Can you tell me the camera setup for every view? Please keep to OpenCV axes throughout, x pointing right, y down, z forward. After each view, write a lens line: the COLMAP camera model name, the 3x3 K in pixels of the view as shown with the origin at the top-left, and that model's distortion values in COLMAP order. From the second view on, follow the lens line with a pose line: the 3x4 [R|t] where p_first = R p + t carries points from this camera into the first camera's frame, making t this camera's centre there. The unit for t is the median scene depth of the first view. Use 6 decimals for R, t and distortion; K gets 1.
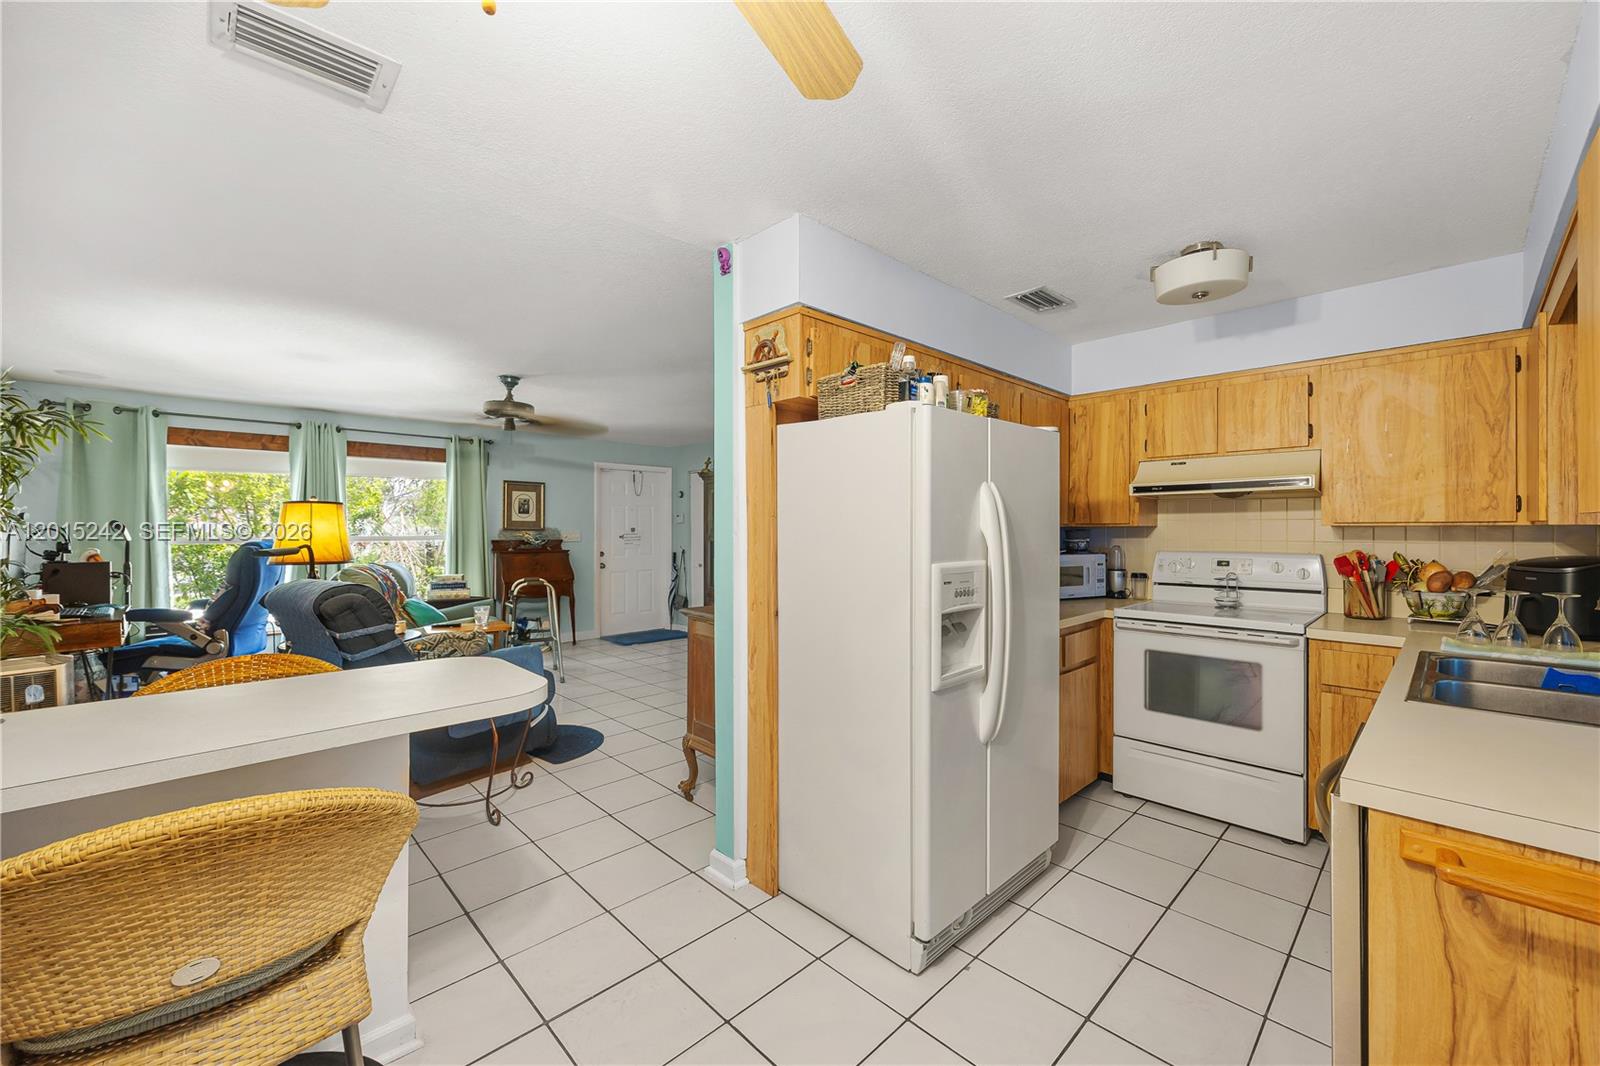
lens RADIAL K [[642.1, 0, 832.7], [0, 642.1, 528.4], [0, 0, 1]] dist [-0.001779, -0.000324]
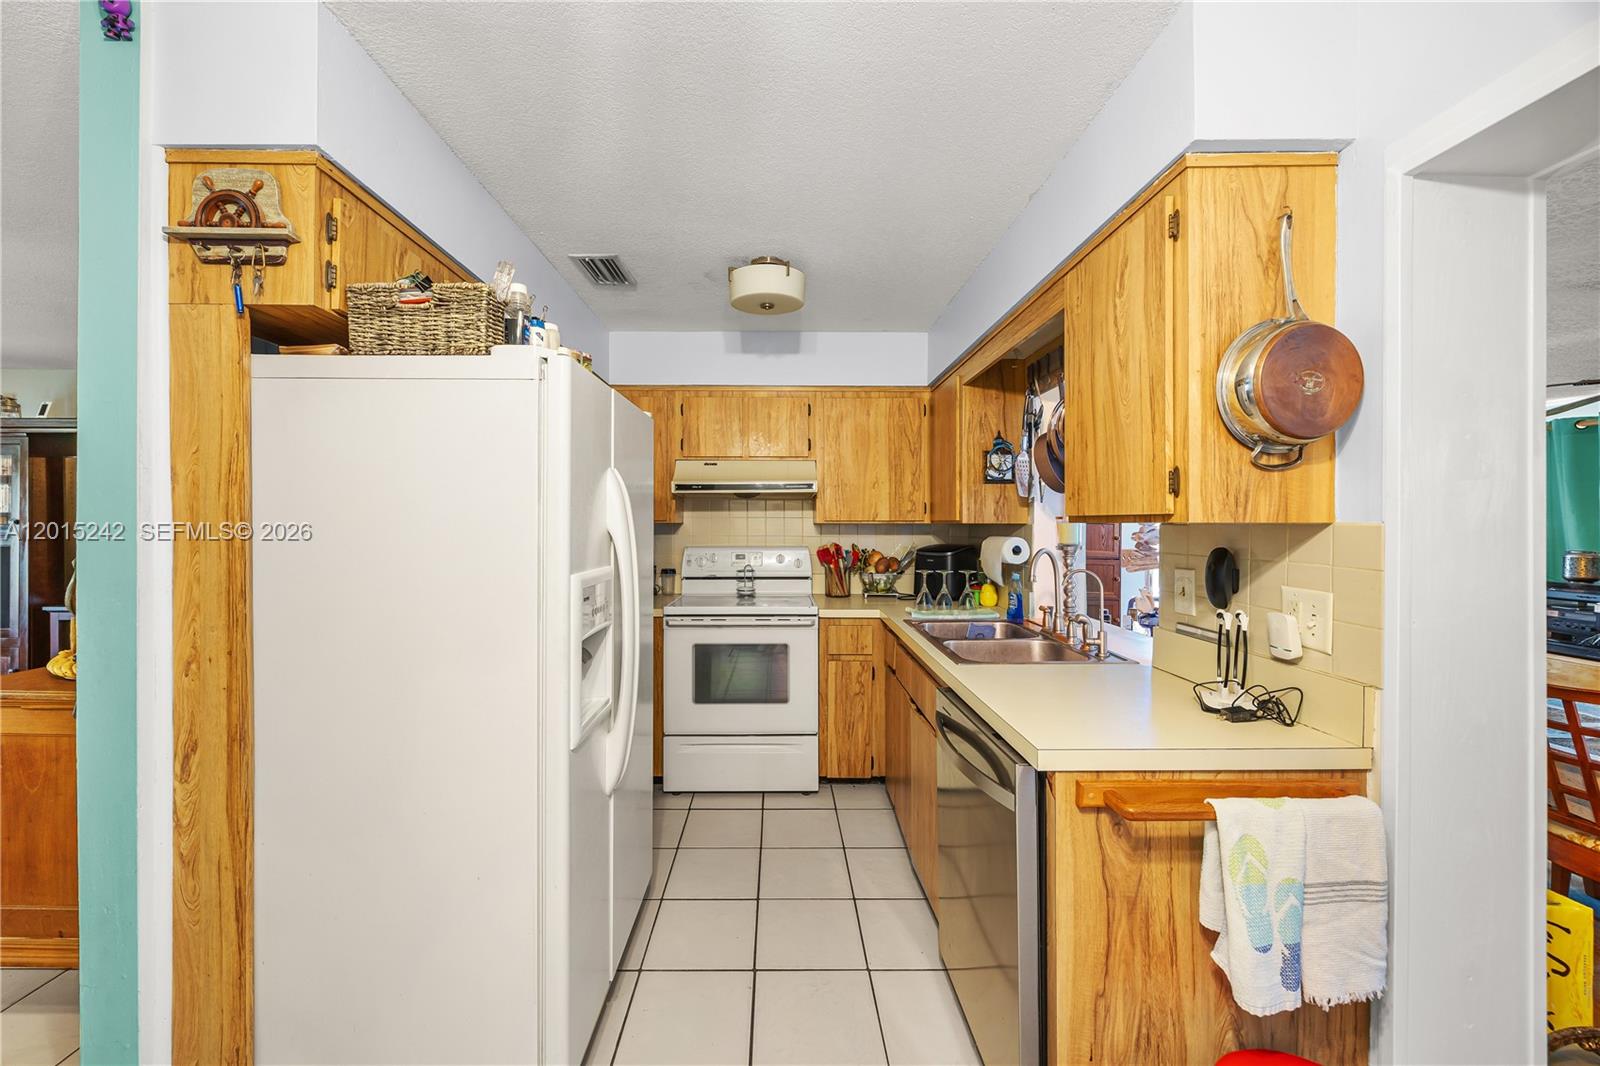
lens RADIAL K [[622.5, 0, 795.7], [0, 622.5, 522.8], [0, 0, 1]] dist [-0.002518, -0.000438]
pose [[0.706715, 0.003308, 0.707491, -0.099383], [-0.001618, 0.999994, -0.003060, -0.001369], [-0.707497, 0.001018, 0.706716, 0.192017]]
